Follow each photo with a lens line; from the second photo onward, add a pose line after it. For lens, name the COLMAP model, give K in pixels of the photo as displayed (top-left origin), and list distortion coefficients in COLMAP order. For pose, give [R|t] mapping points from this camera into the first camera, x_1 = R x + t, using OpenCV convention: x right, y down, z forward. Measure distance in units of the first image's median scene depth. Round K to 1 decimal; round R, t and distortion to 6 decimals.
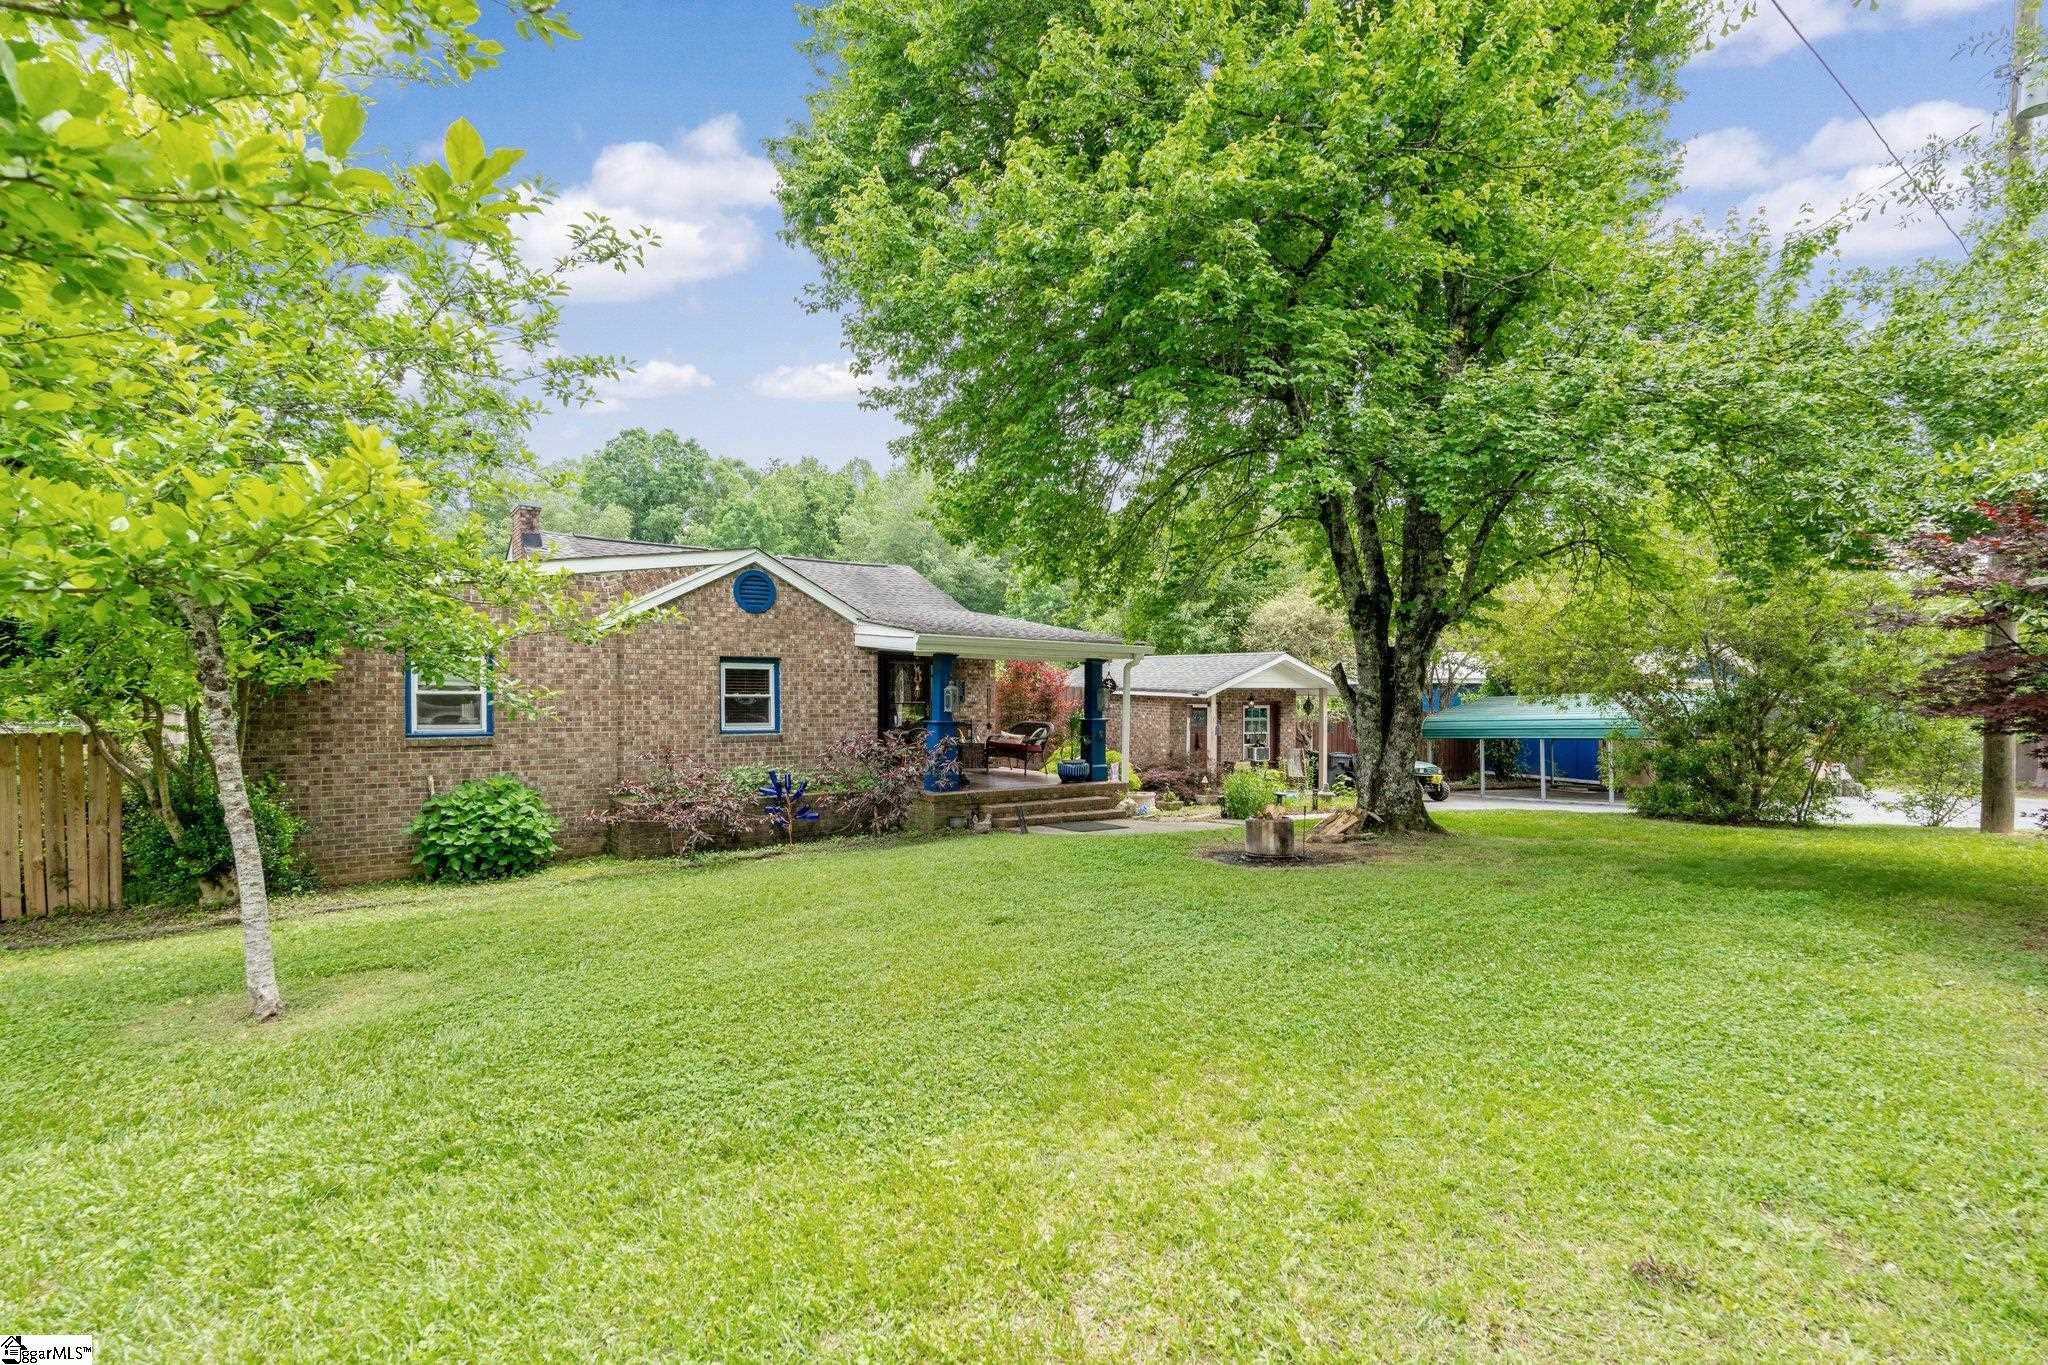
lens RADIAL K [[977.6, 0, 1024.7], [0, 977.6, 689.5], [0, 0, 1]] dist [-0.001001, -0.000662]
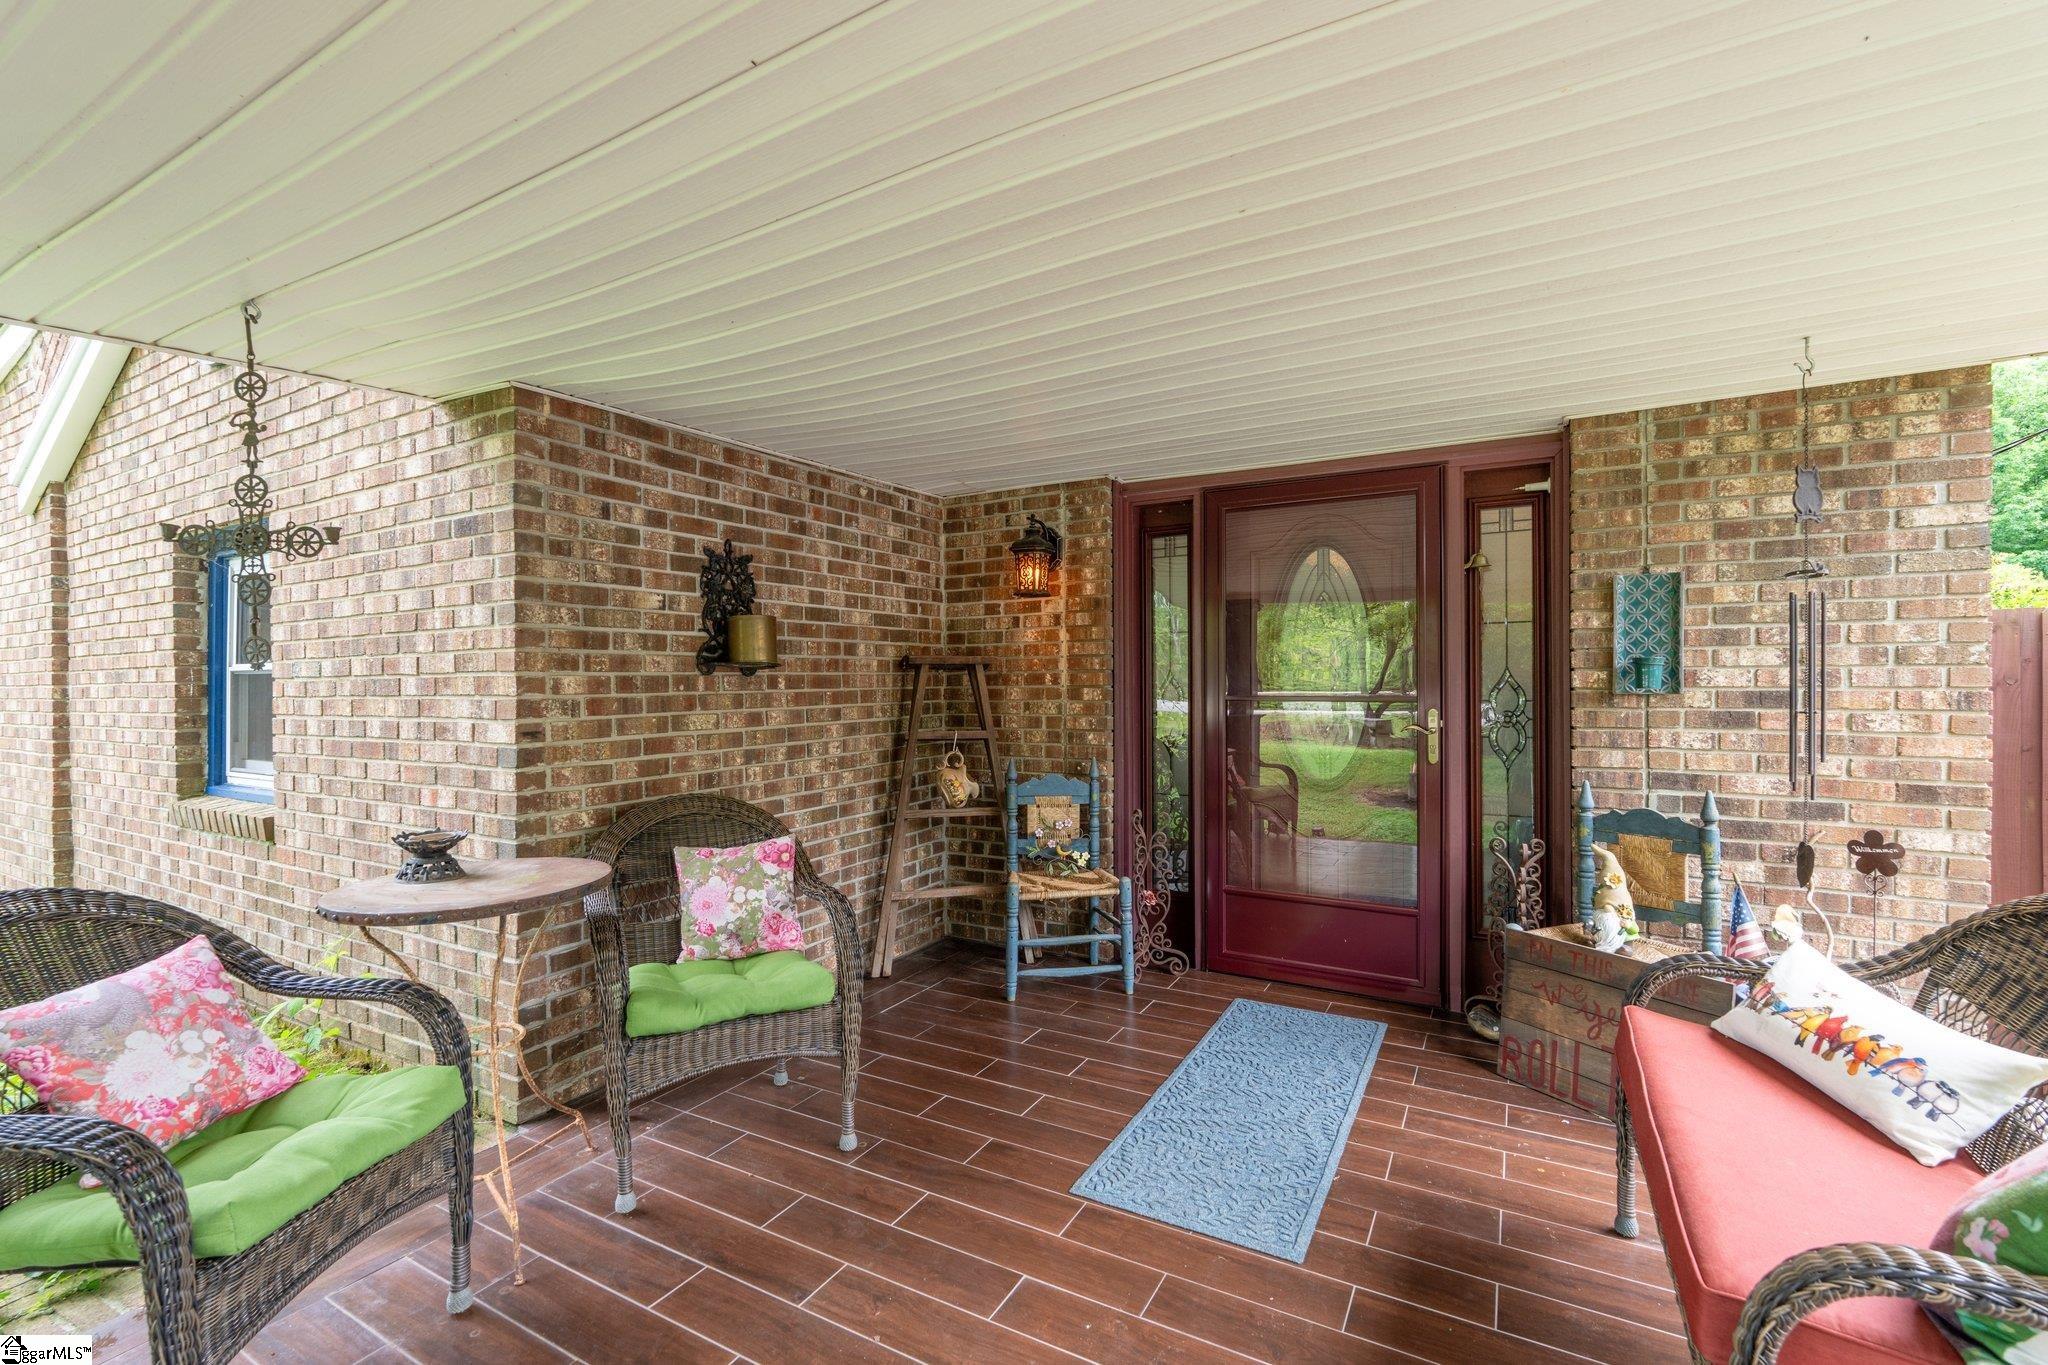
lens RADIAL K [[885.8, 0, 1023.0], [0, 885.8, 686.2], [0, 0, 1]] dist [-0.002882, -0.000075]
pose [[0.414166, -0.006749, -0.910176, 0.043546], [0.006373, 0.999969, -0.004515, 0.015751], [0.910179, -0.003931, 0.414196, 1.139219]]
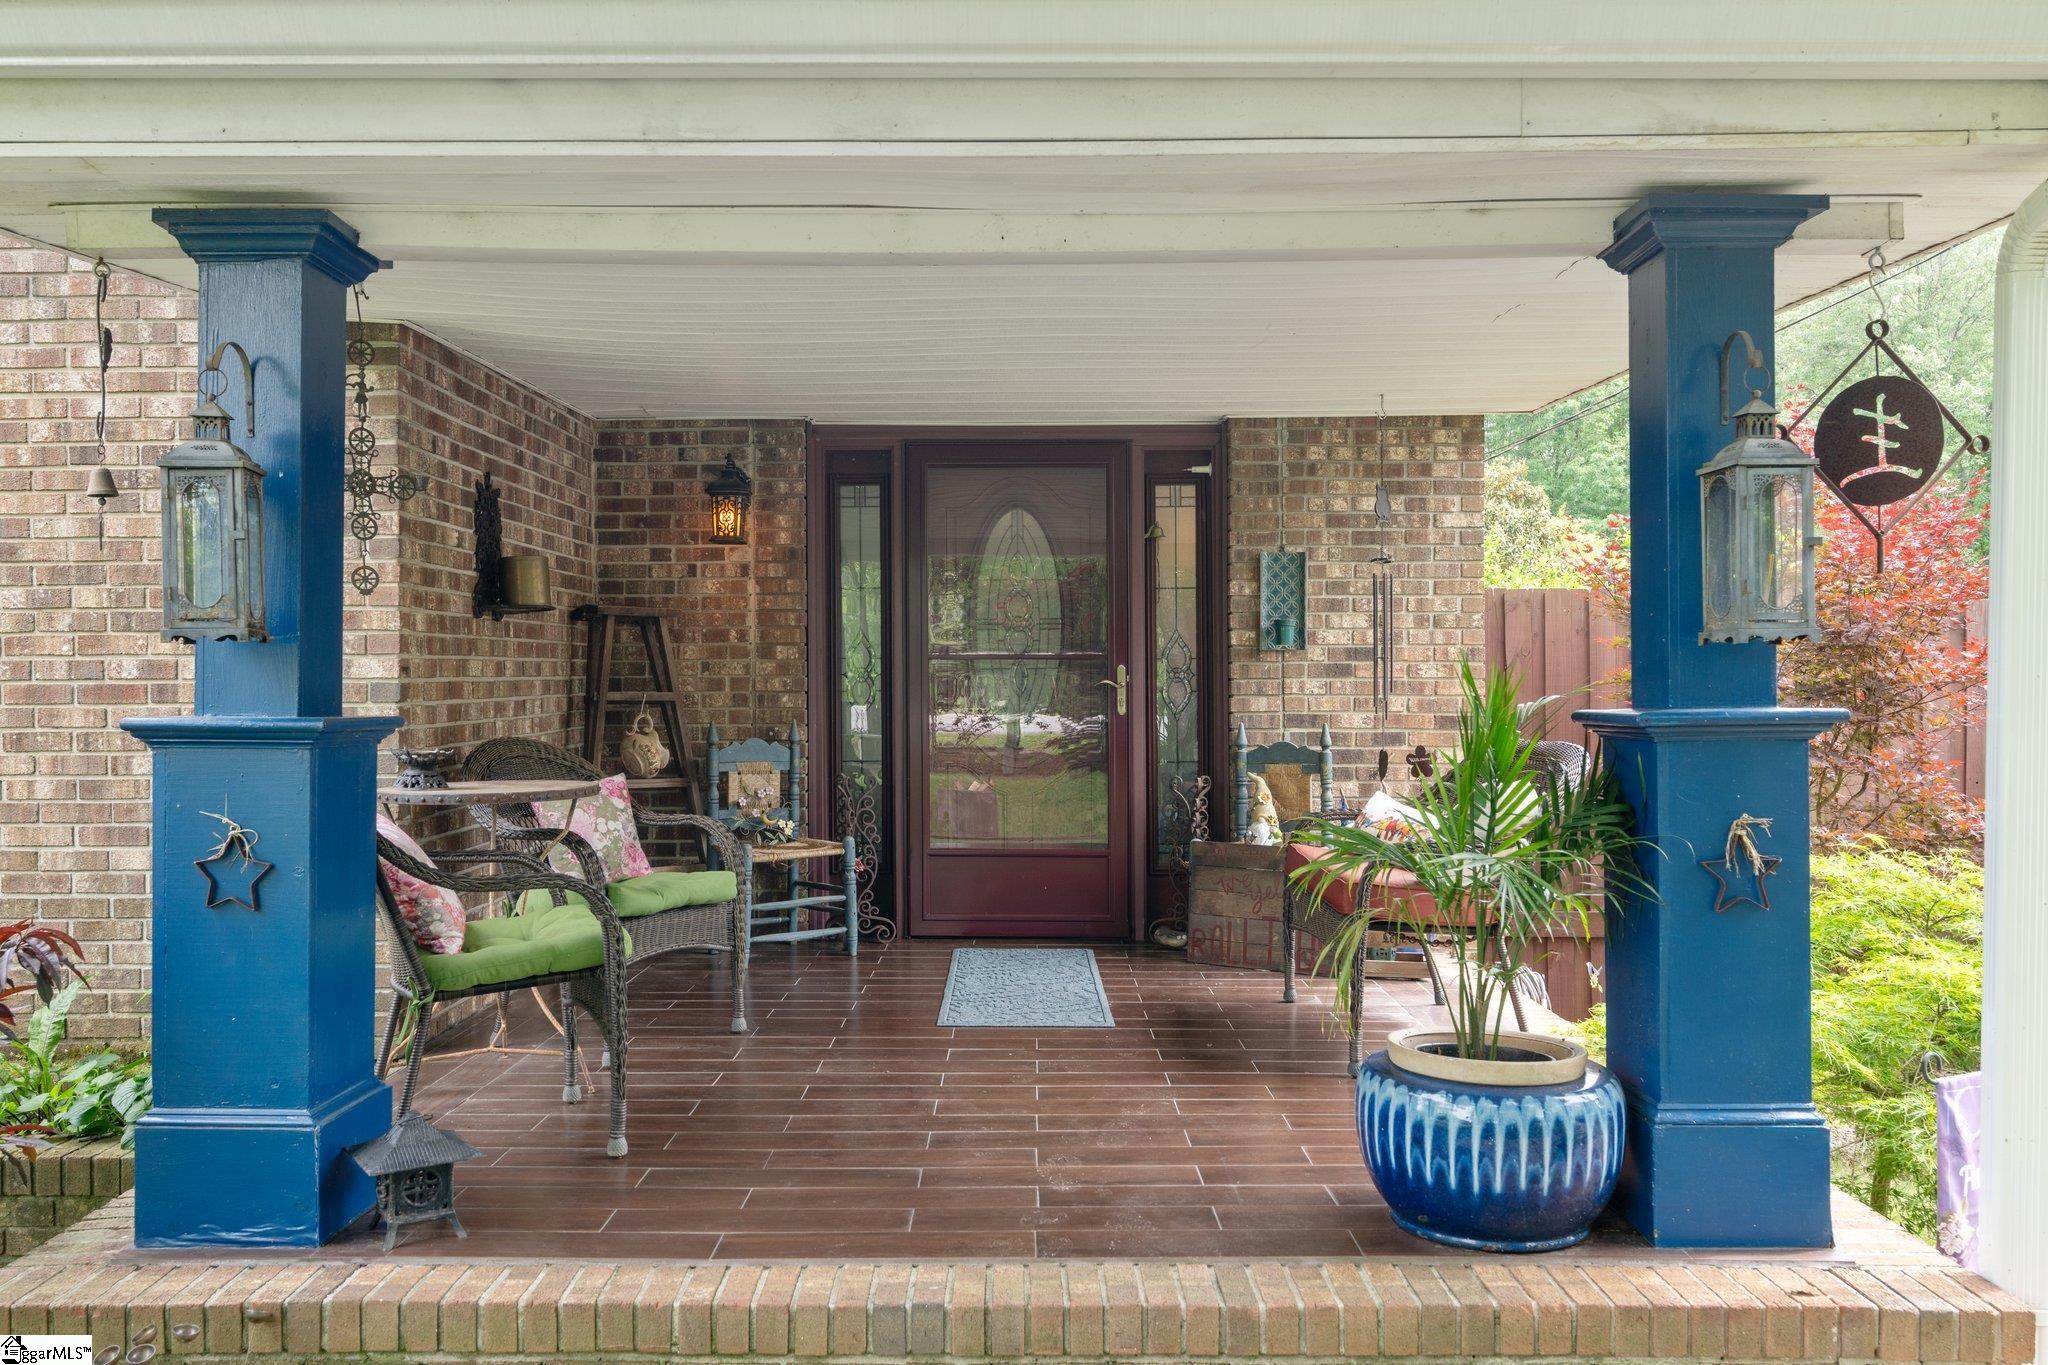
lens RADIAL K [[1754.8, 0, 1024.1], [0, 1754.8, 681.0], [0, 0, 1]] dist [0.014718, 0.003766]
pose [[0.811579, -0.013758, -0.584081, 0.152454], [0.008723, 0.999897, -0.011432, 0.032031], [0.584178, 0.004183, 0.811615, 0.898824]]
